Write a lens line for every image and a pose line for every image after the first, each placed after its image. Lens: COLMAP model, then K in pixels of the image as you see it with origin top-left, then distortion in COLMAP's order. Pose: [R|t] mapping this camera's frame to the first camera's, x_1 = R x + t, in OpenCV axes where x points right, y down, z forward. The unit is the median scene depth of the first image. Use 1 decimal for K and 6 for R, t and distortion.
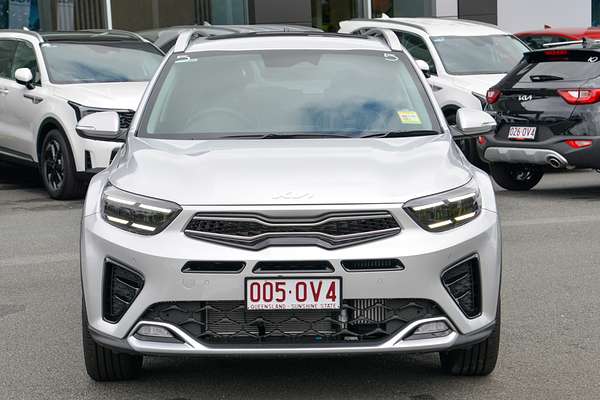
lens RADIAL K [[1214.4, 0, 300.0], [0, 1214.4, 200.0], [0, 0, 1]] dist [-0.294352, 0.000000]
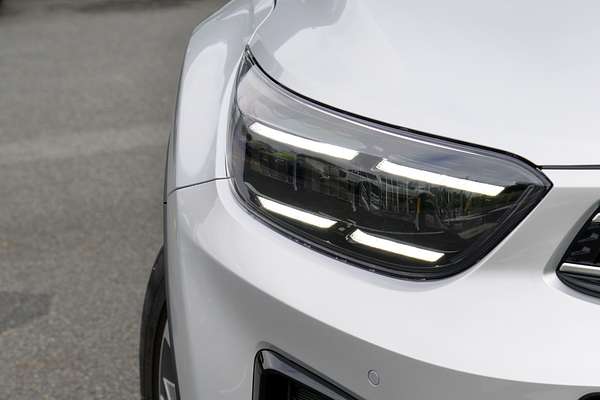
lens RADIAL K [[1297.4, 0, 300.2], [0, 1297.4, 200.0], [0, 0, 1]] dist [0.299378, 0.000000]
pose [[0.995153, -0.023410, -0.095510, -0.120817], [0.042833, 0.977465, 0.206706, -0.048599], [0.088519, -0.209795, 0.973730, 0.703968]]
